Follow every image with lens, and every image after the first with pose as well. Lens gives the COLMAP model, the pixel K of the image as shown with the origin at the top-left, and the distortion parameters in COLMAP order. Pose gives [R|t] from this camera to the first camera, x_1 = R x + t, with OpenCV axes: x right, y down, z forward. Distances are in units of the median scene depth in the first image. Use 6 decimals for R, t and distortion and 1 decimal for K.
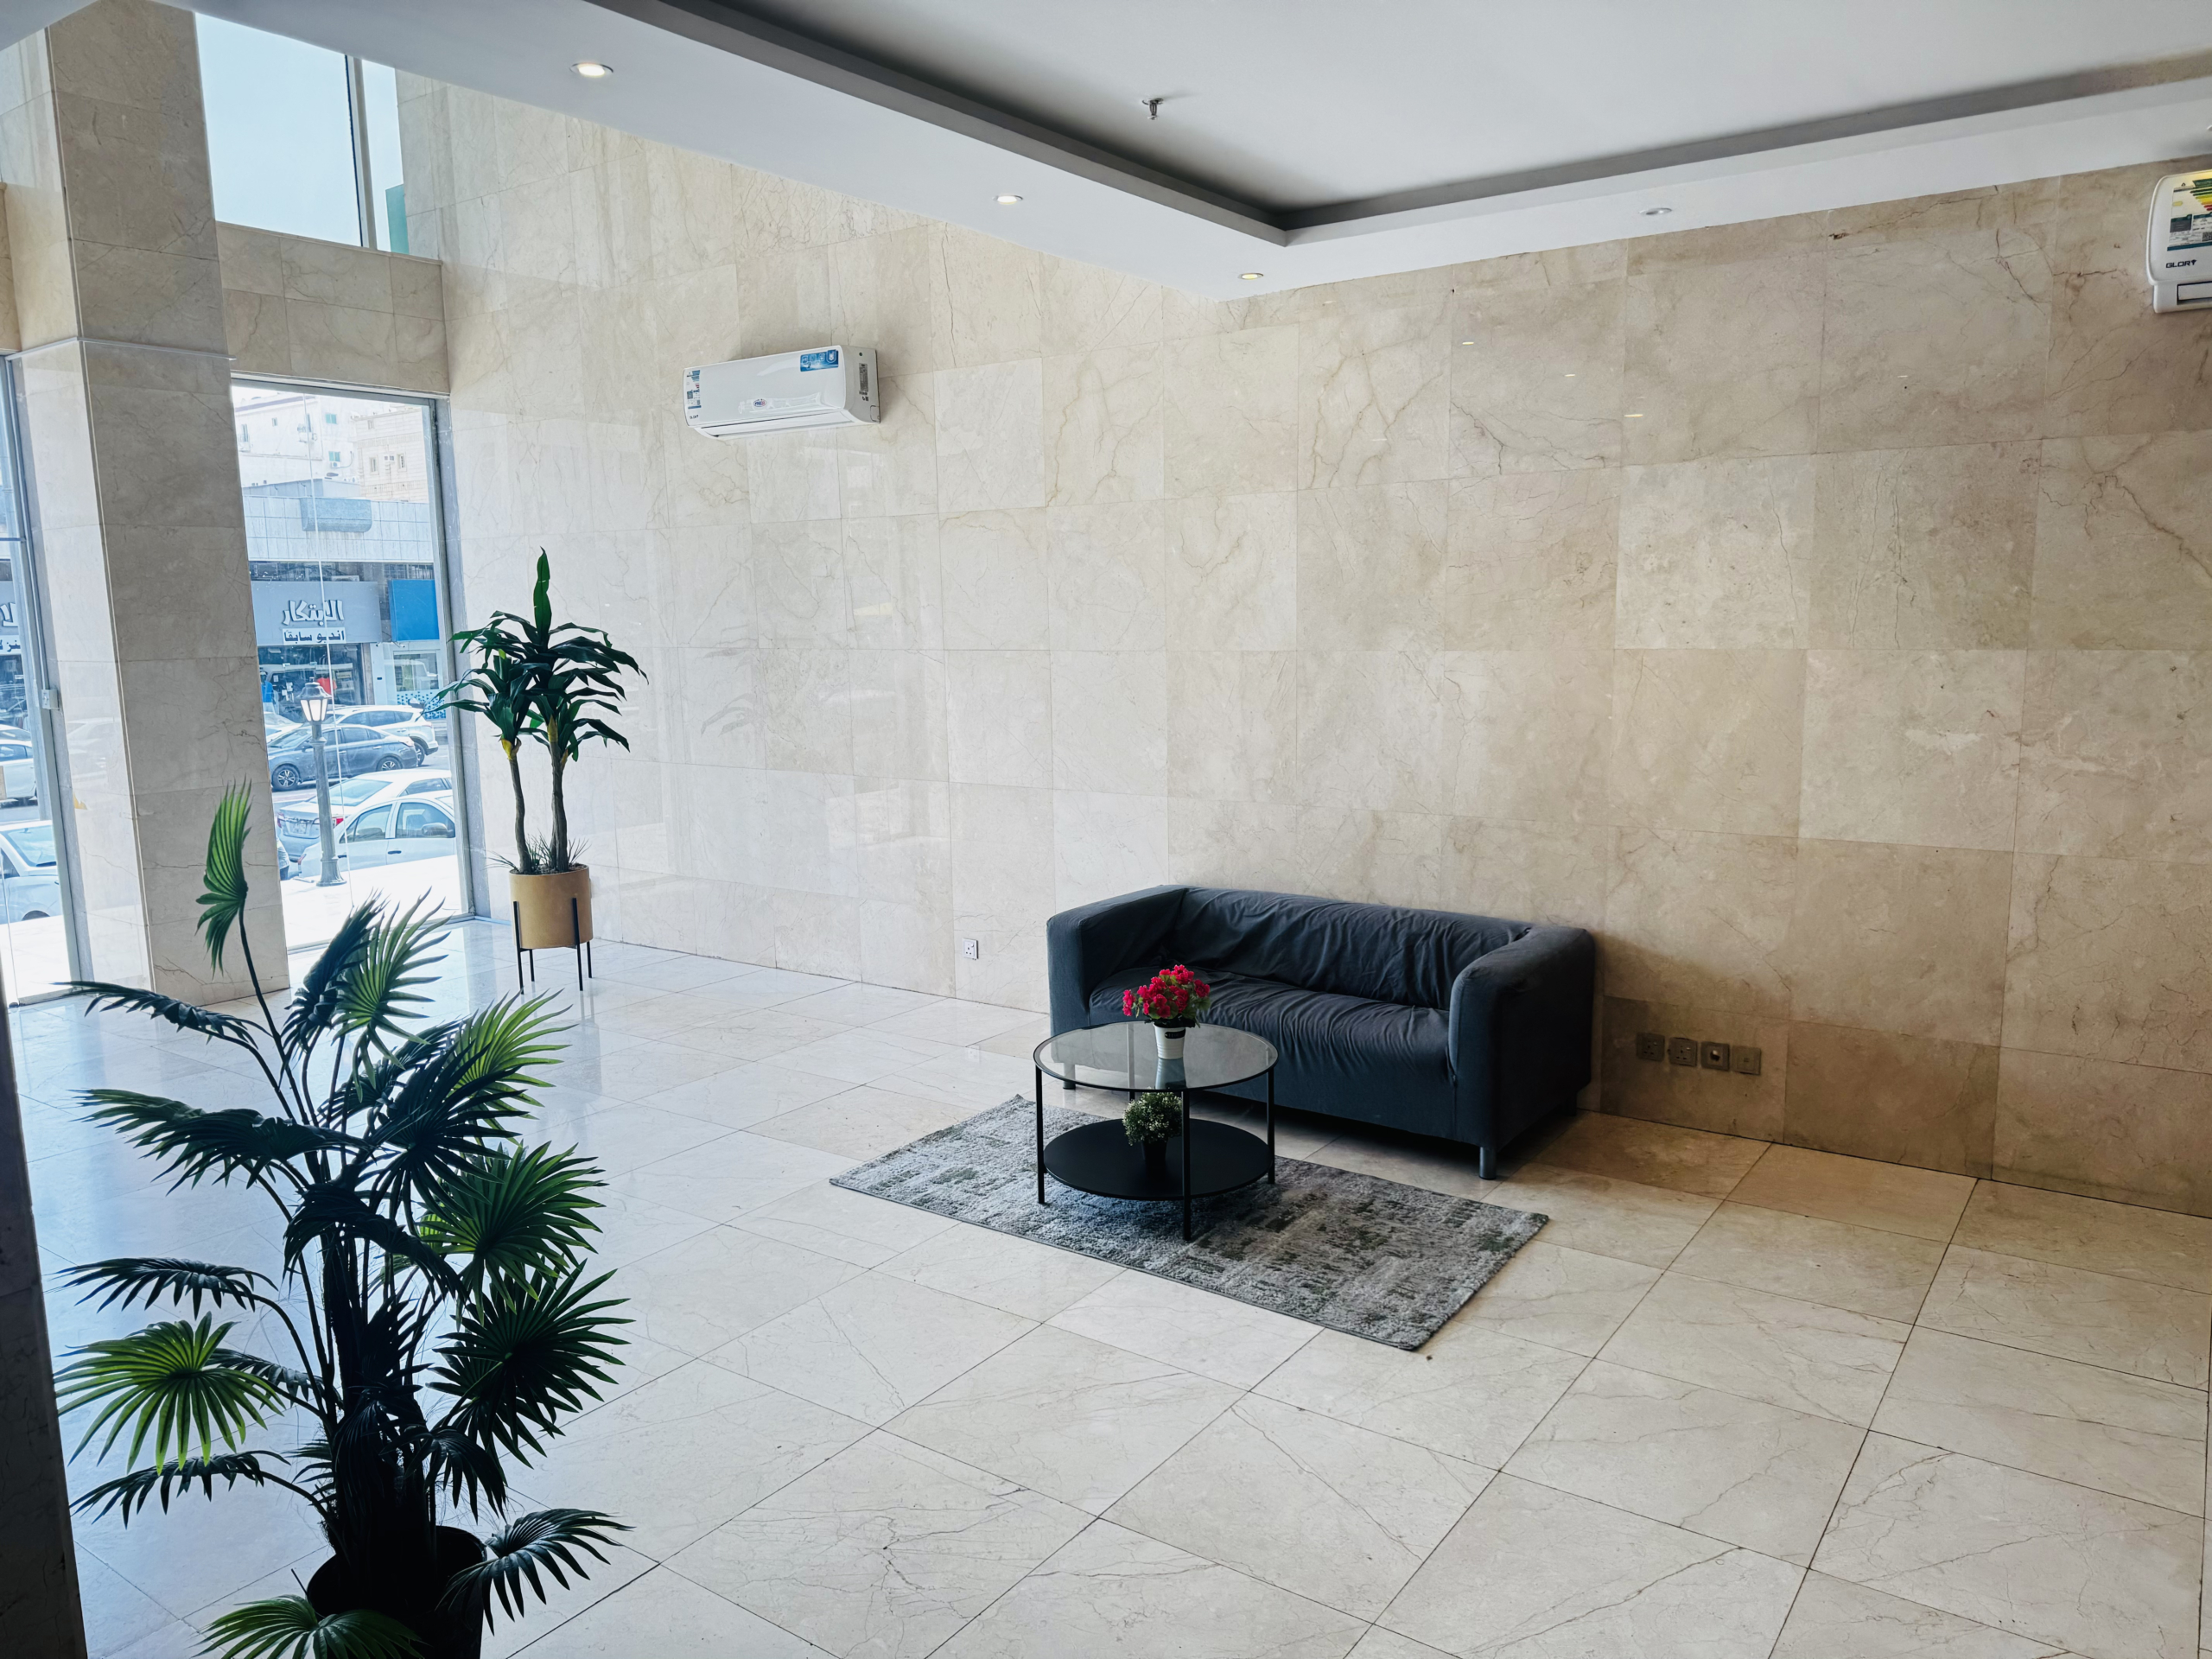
lens RADIAL K [[1559.9, 0, 1107.6], [0, 1559.9, 837.8], [0, 0, 1]] dist [0.056531, -0.069740]
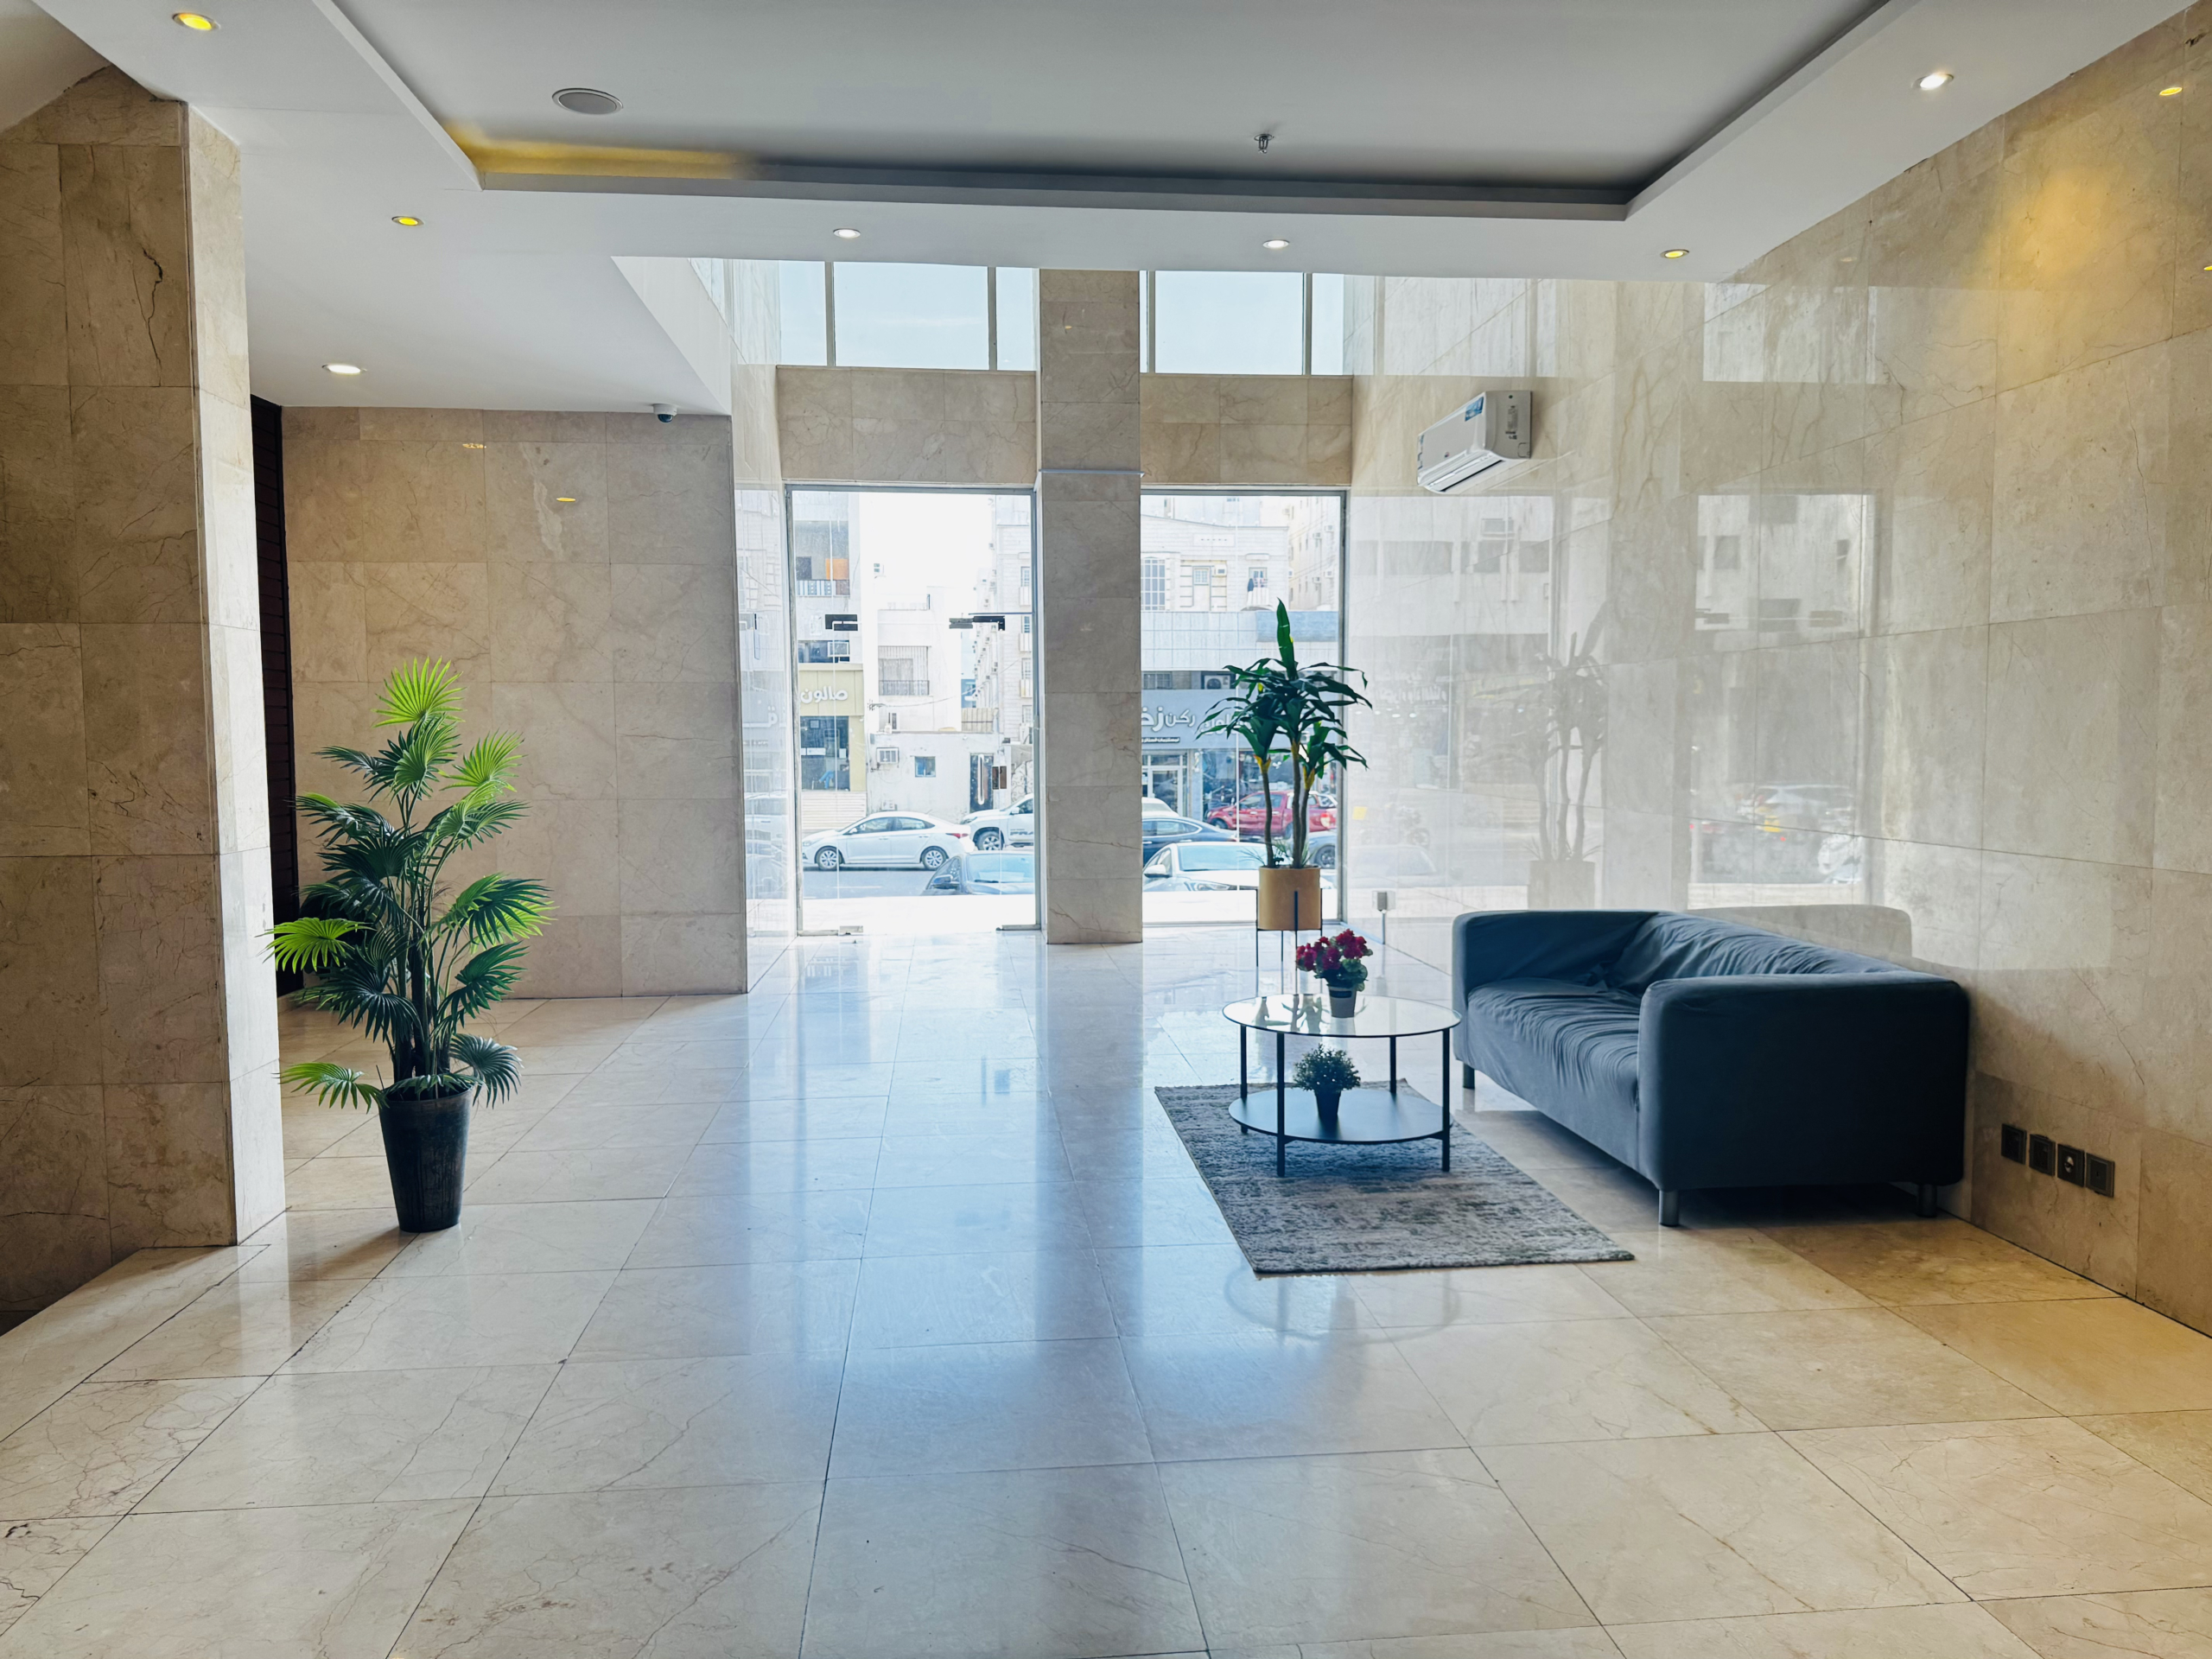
lens RADIAL K [[1559.9, 0, 1096.4], [0, 1559.9, 850.7], [0, 0, 1]] dist [0.056531, -0.069740]
pose [[0.656189, 0.067922, -0.751534, 0.621913], [-0.113865, 0.993450, -0.009633, 0.050563], [0.745957, 0.091894, 0.659624, 0.150890]]
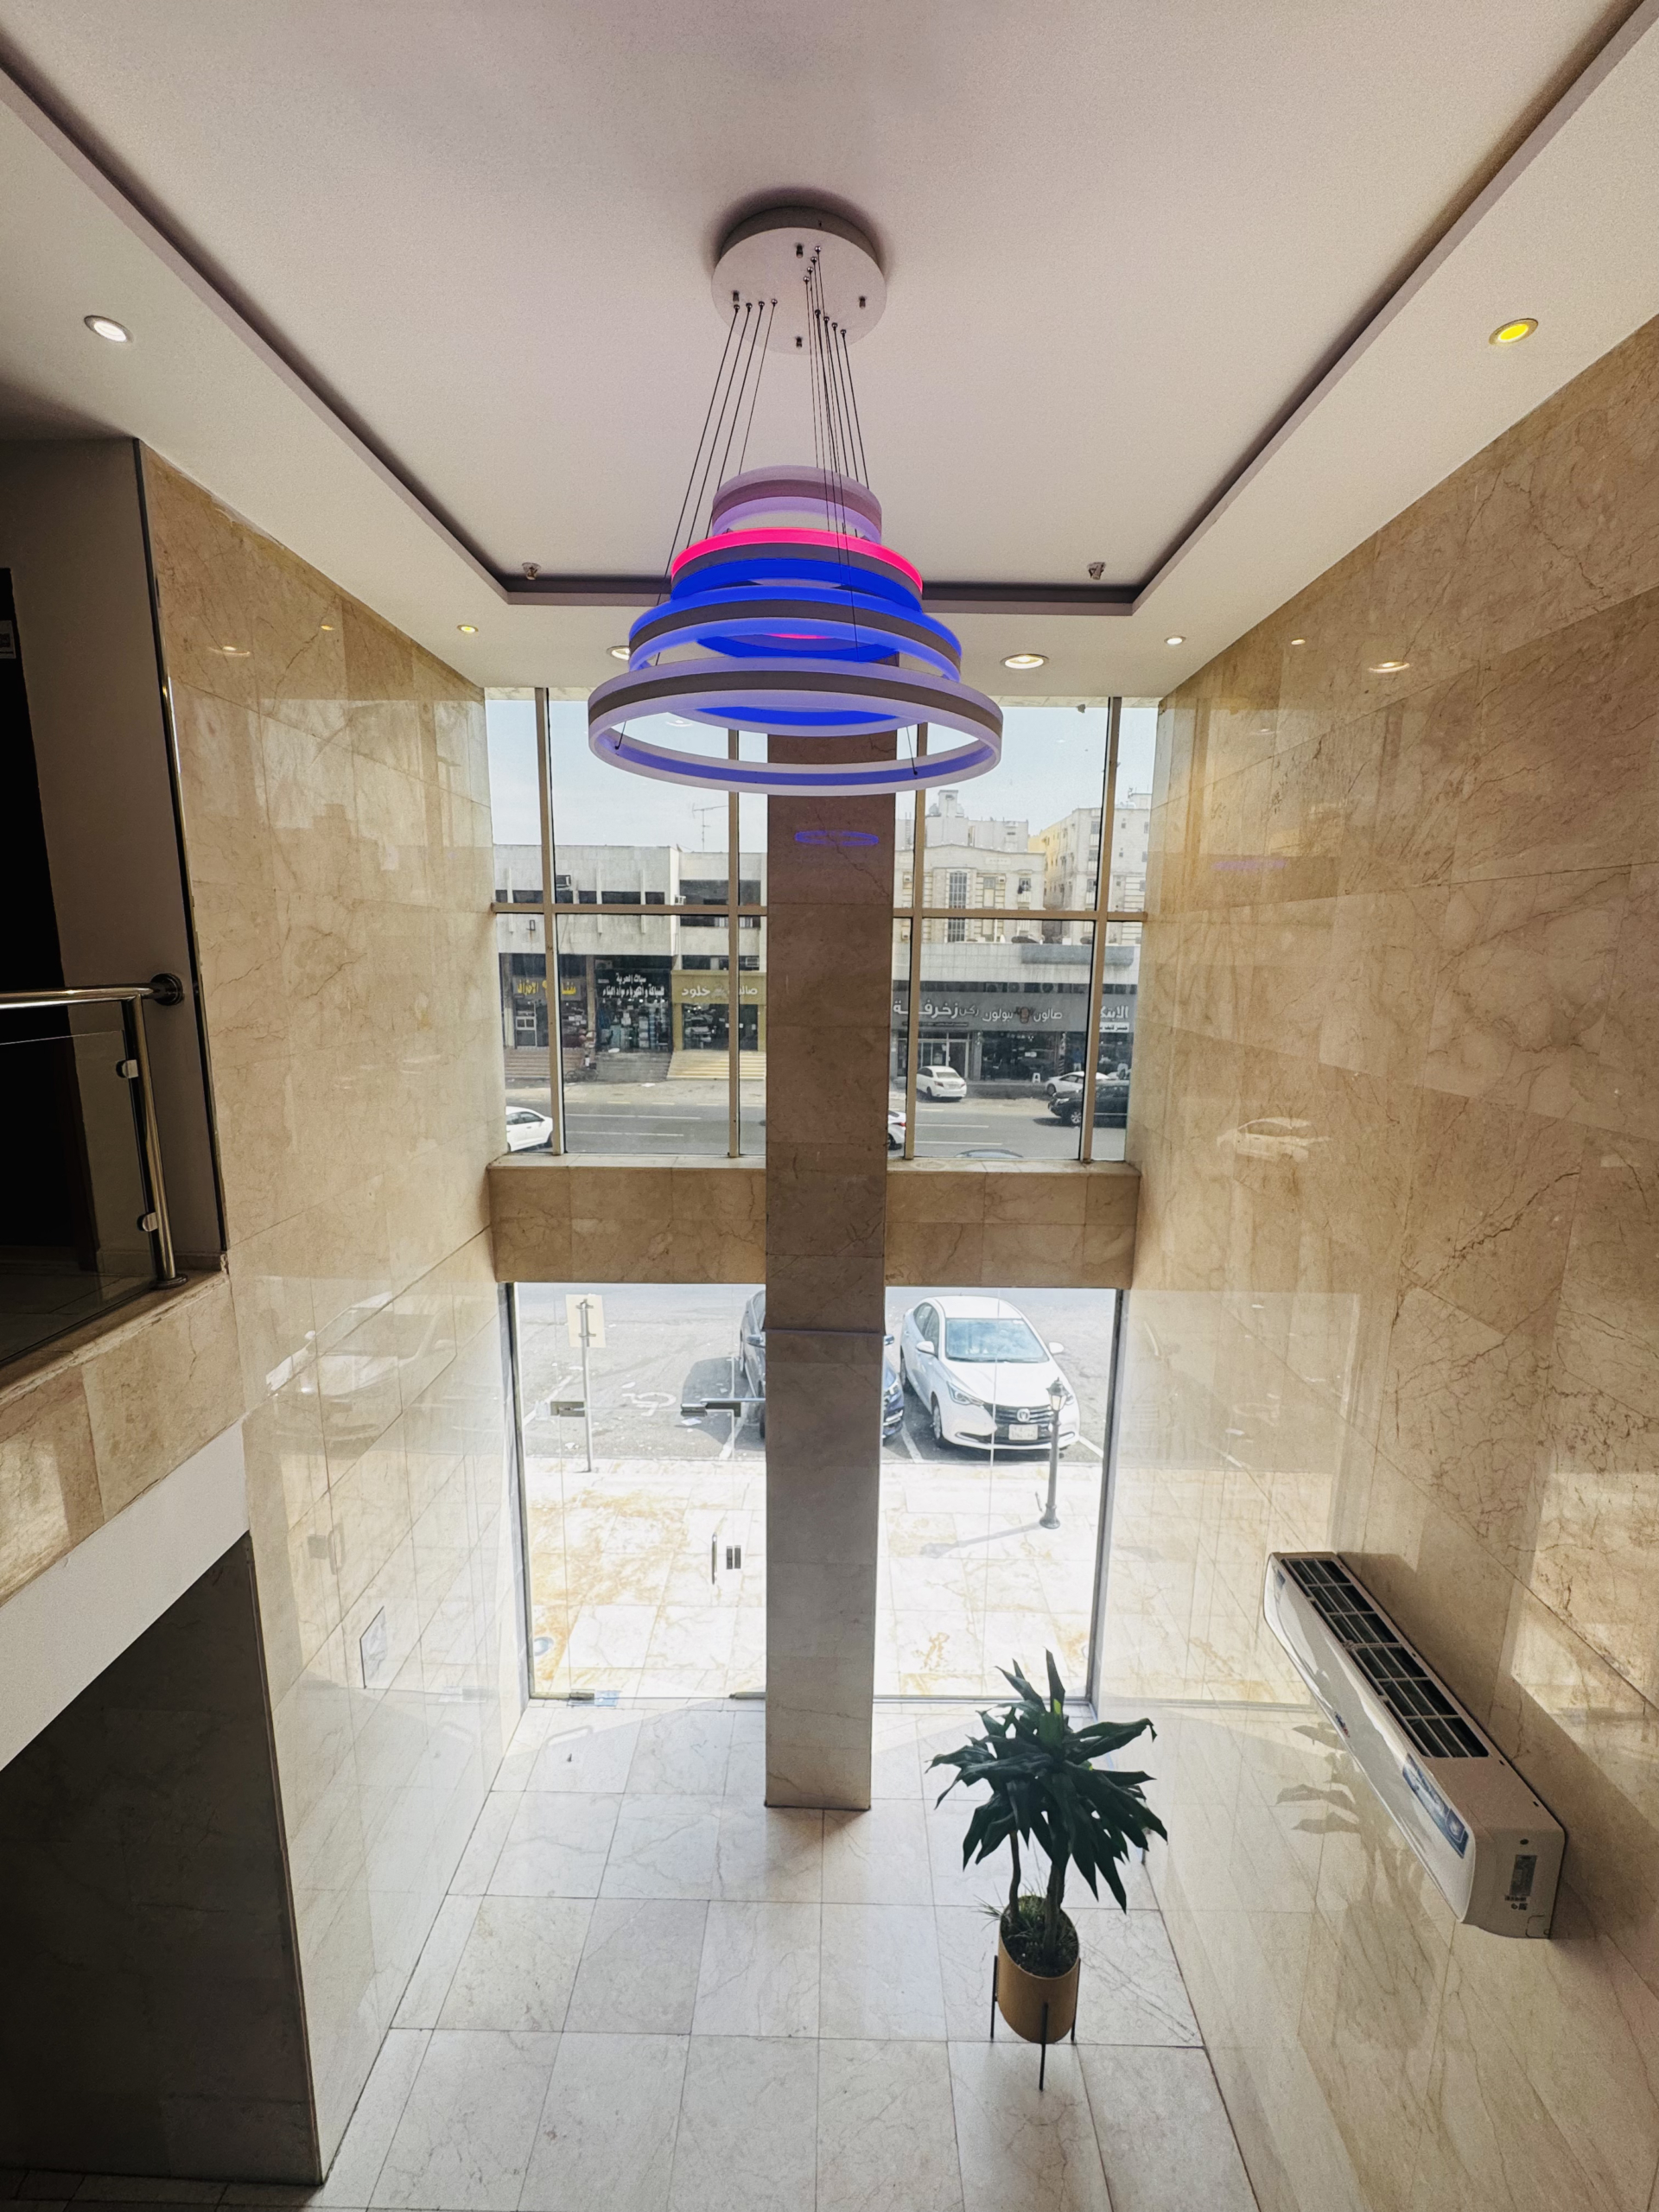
lens RADIAL K [[884.1, 0, 823.0], [0, 884.1, 1140.1], [0, 0, 1]] dist [-0.003269, 0.000817]
pose [[0.567467, 0.185807, -0.802158, -0.123892], [-0.141502, 0.981719, 0.127297, -0.708742], [0.811146, 0.041270, 0.583385, 0.796264]]
